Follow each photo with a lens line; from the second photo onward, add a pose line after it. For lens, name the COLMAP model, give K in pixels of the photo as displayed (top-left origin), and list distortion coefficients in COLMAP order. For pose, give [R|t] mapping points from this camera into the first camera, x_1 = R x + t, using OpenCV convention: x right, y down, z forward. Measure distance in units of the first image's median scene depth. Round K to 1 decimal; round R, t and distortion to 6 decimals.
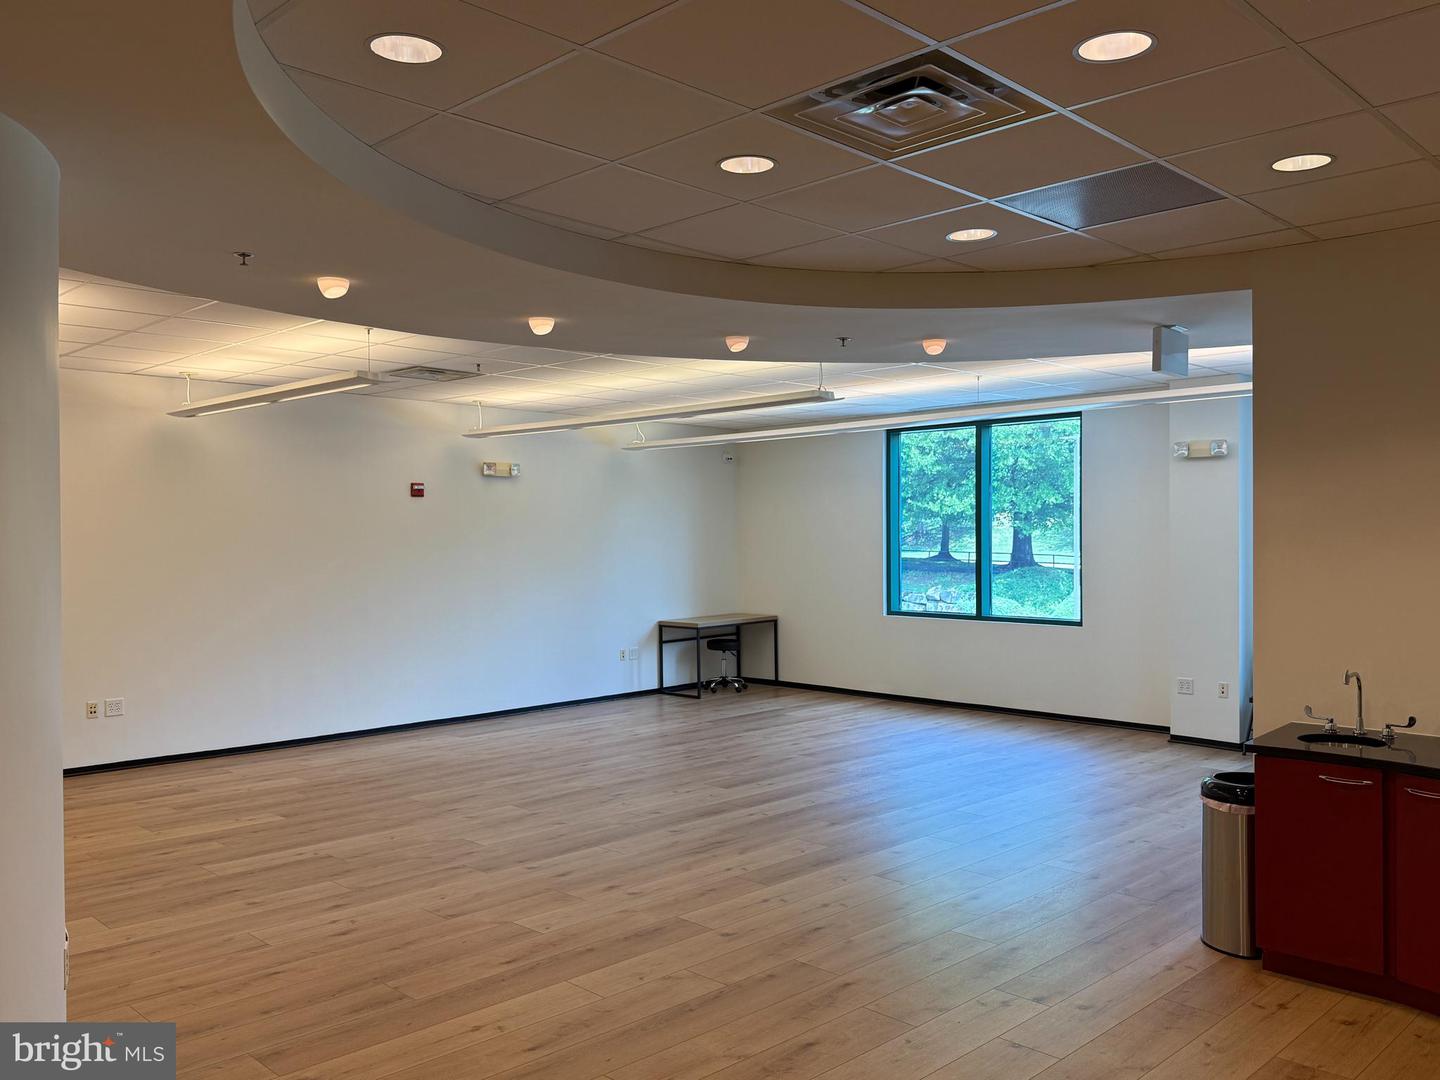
lens RADIAL K [[1148.4, 0, 720.0], [0, 1148.4, 540.0], [0, 0, 1]] dist [0.008767, -0.001225]
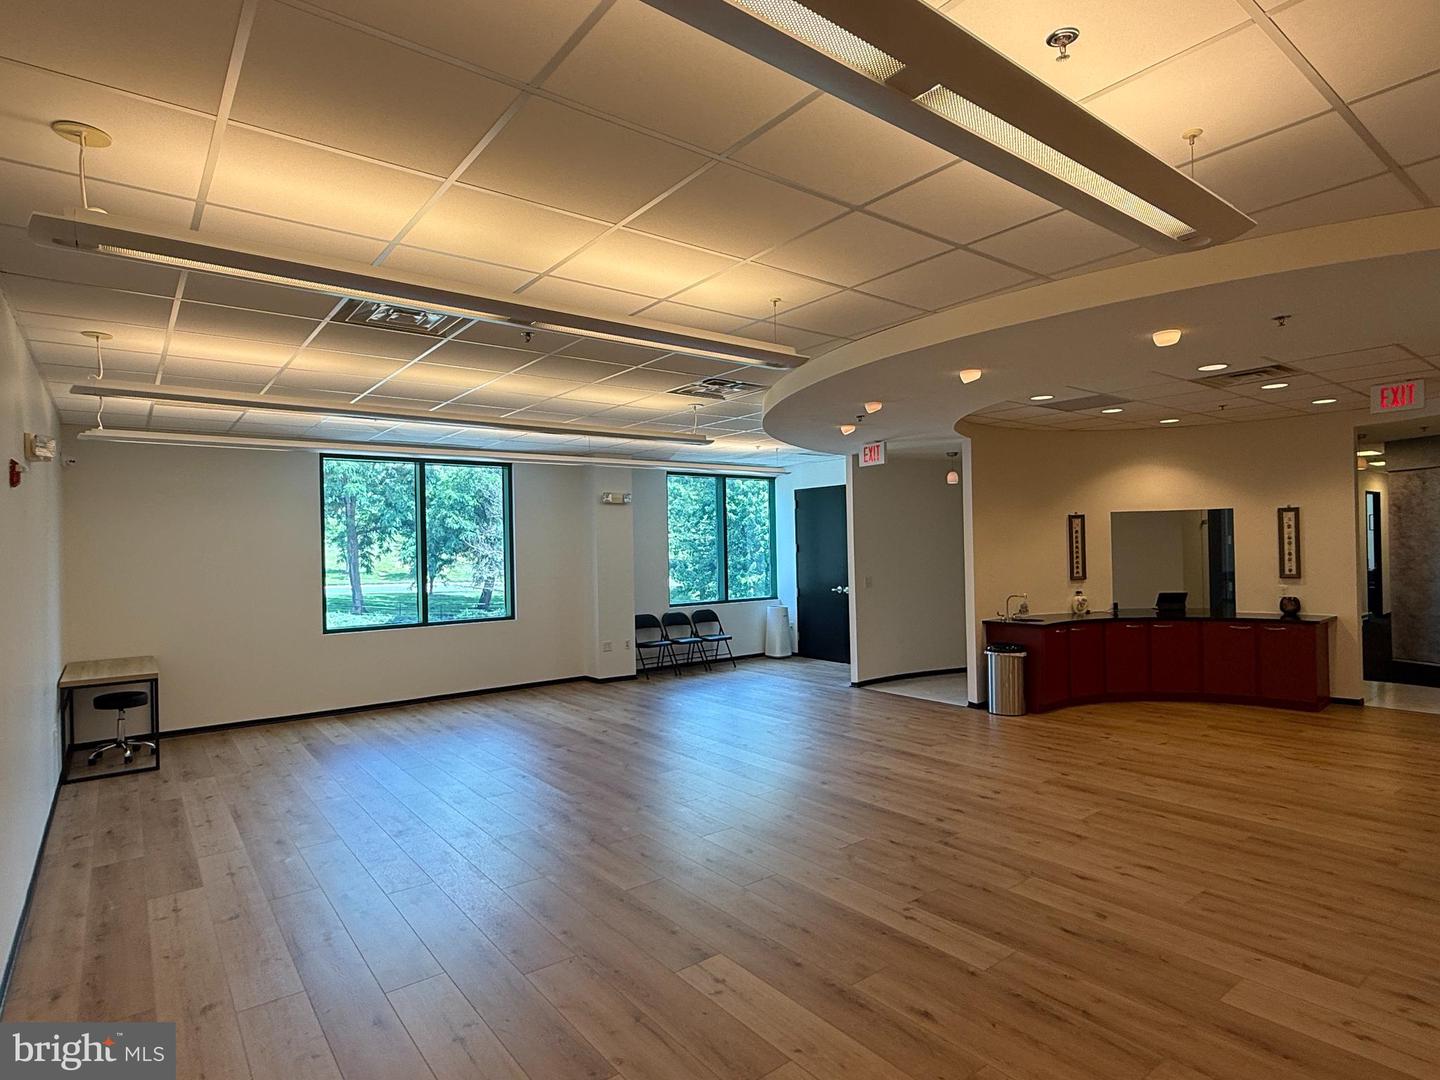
lens RADIAL K [[783.9, 0, 720.0], [0, 783.9, 540.0], [0, 0, 1]] dist [-0.001165, 0.029622]
pose [[0.121752, 0.011518, 0.992494, -1.089440], [0.019686, 0.999708, -0.014017, -0.003996], [-0.992365, 0.021245, 0.121489, 1.200085]]
